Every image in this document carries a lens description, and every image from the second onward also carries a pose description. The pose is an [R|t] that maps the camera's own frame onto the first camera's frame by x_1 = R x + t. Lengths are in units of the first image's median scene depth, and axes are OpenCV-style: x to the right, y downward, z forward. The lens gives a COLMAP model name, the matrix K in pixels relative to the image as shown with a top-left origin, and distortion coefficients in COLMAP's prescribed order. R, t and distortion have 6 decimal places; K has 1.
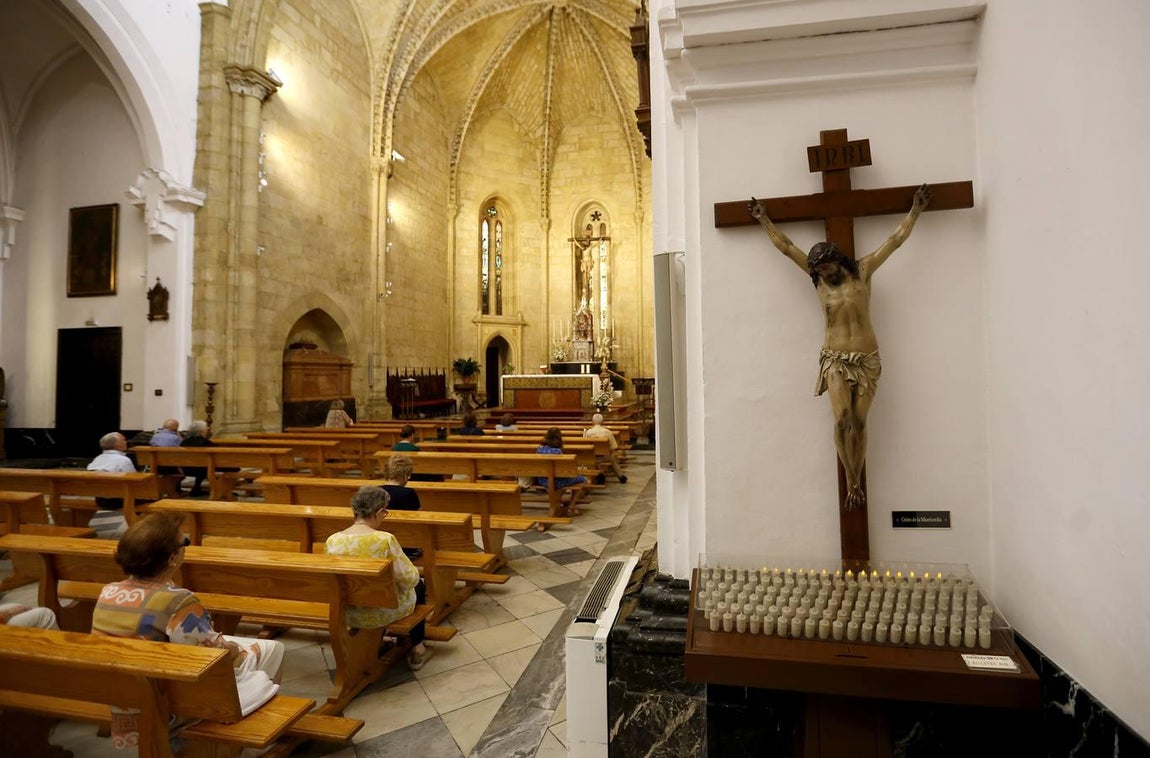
lens RADIAL K [[564.1, 0, 615.4], [0, 564.1, 344.2], [0, 0, 1]] dist [-0.032673, 0.000745]
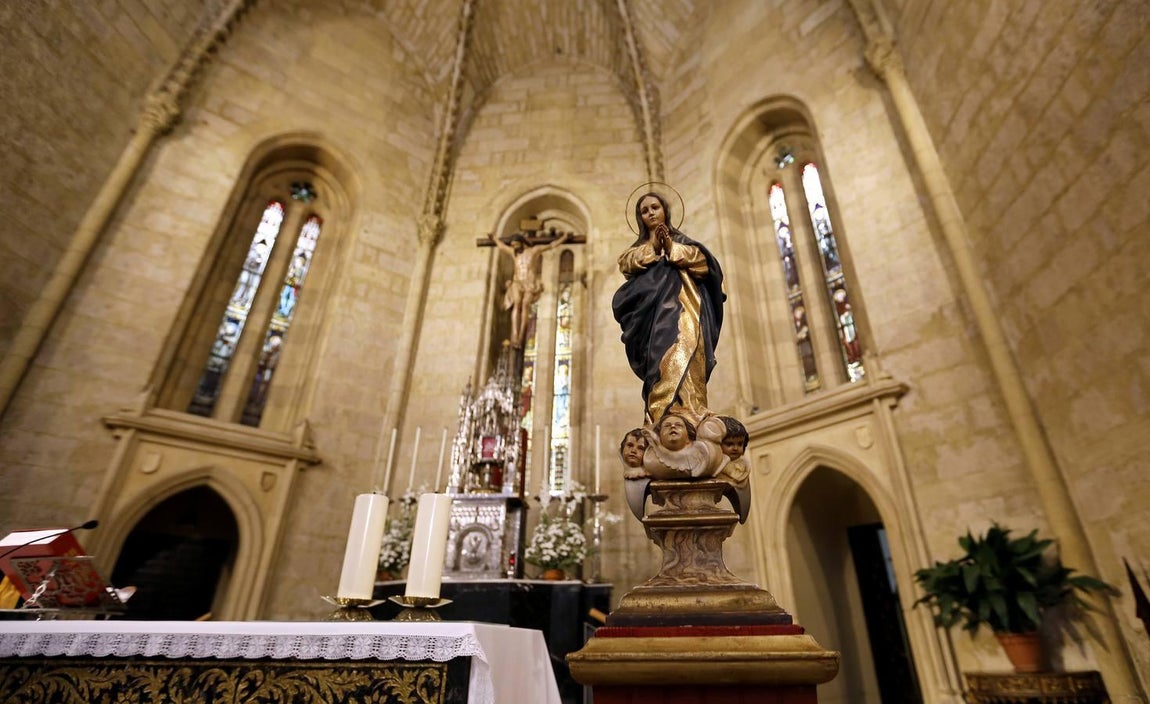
lens RADIAL K [[559.1, 0, 616.0], [0, 559.1, 339.0], [0, 0, 1]] dist [-0.050173, 0.016219]
pose [[0.994447, 0.051671, 0.091677, -0.022062], [-0.006349, 0.899029, -0.437842, 0.037711], [-0.105044, 0.434829, 0.894365, 0.671796]]
